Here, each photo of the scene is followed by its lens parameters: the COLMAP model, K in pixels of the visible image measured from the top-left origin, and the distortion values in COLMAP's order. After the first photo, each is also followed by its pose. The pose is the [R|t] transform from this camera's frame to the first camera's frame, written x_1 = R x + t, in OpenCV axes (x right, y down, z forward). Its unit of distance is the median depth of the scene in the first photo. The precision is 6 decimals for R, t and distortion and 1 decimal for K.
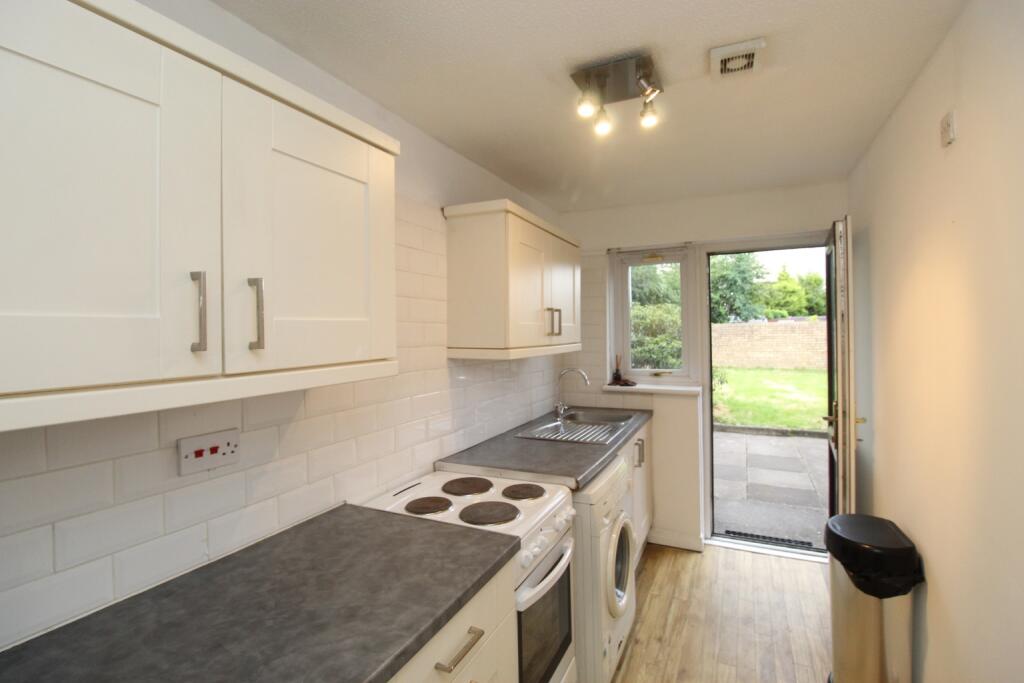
lens RADIAL K [[481.2, 0, 517.2], [0, 481.2, 341.5], [0, 0, 1]] dist [-0.011096, -0.000984]
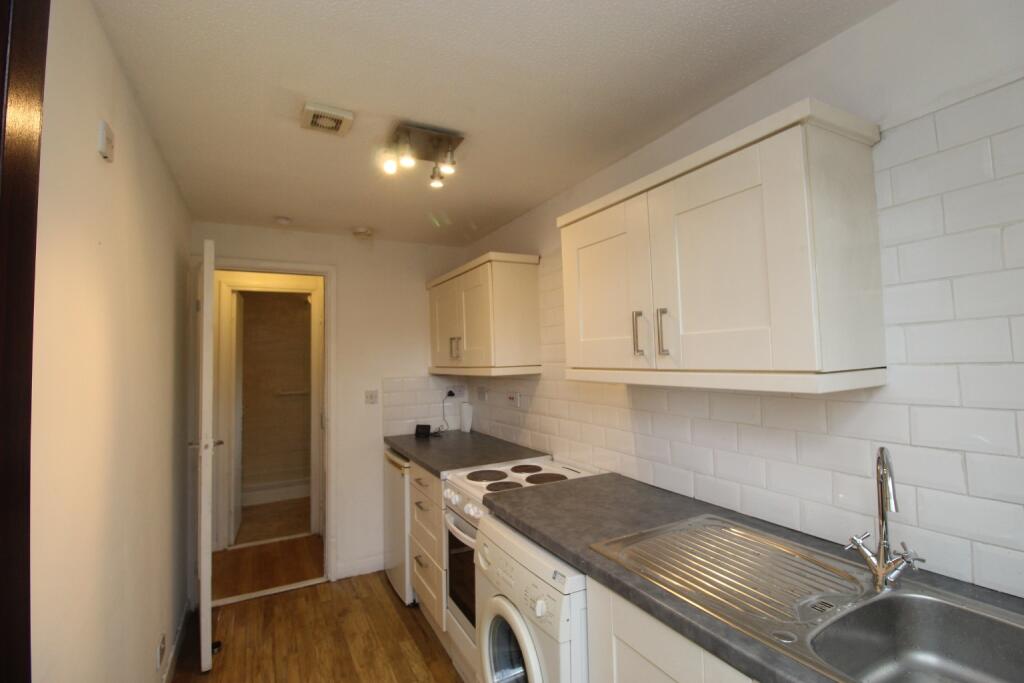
lens RADIAL K [[481.2, 0, 516.4], [0, 481.2, 340.3], [0, 0, 1]] dist [-0.011096, -0.000984]
pose [[-0.598528, 0.016308, -0.800936, 1.042481], [0.012420, 0.999862, 0.011078, -0.078139], [0.801006, -0.003317, -0.598647, 1.723666]]
